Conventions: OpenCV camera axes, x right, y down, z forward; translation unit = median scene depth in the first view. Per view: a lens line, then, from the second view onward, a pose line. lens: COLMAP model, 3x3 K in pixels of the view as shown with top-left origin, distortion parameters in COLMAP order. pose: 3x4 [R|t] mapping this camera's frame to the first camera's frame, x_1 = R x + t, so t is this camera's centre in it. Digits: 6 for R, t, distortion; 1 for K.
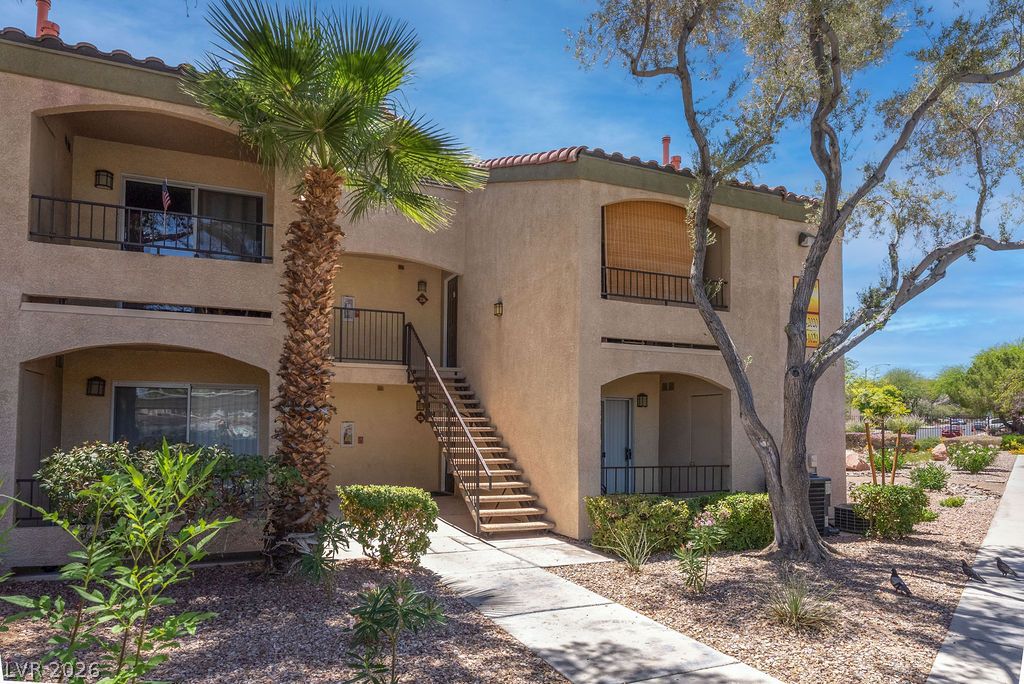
lens RADIAL K [[584.9, 0, 512.0], [0, 584.9, 328.5], [0, 0, 1]] dist [-0.000556, -0.000465]
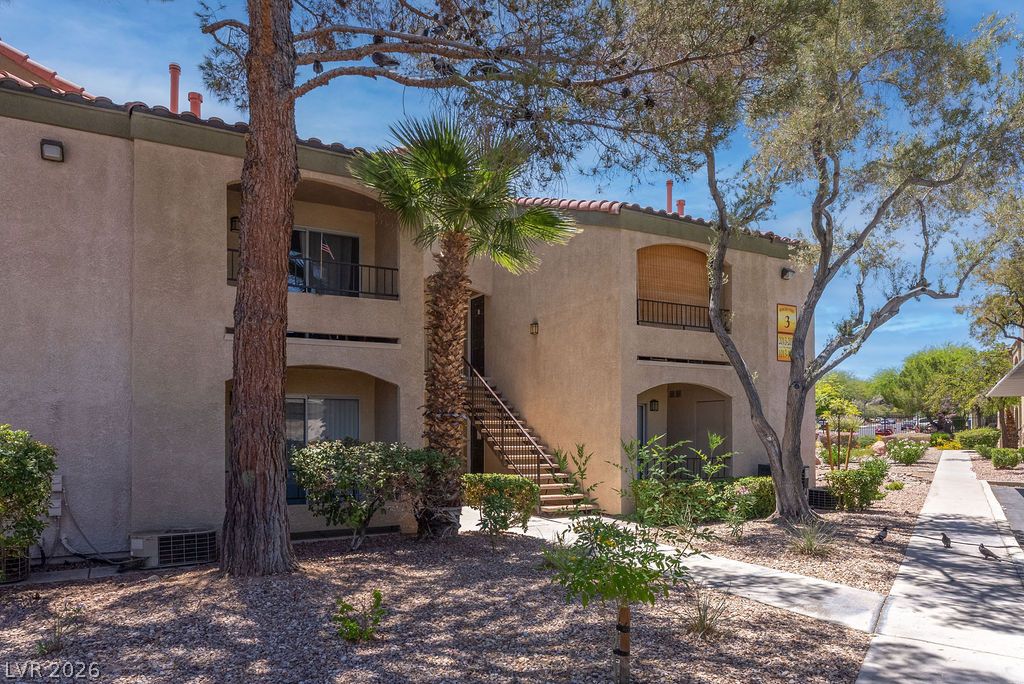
lens RADIAL K [[595.7, 0, 512.0], [0, 595.7, 342.0], [0, 0, 1]] dist [-0.000793, -0.000376]
pose [[0.996306, 0.003247, 0.085812, -0.229445], [-0.004967, 0.999791, 0.019829, -0.039808], [-0.085730, -0.020182, 0.996114, -0.252015]]
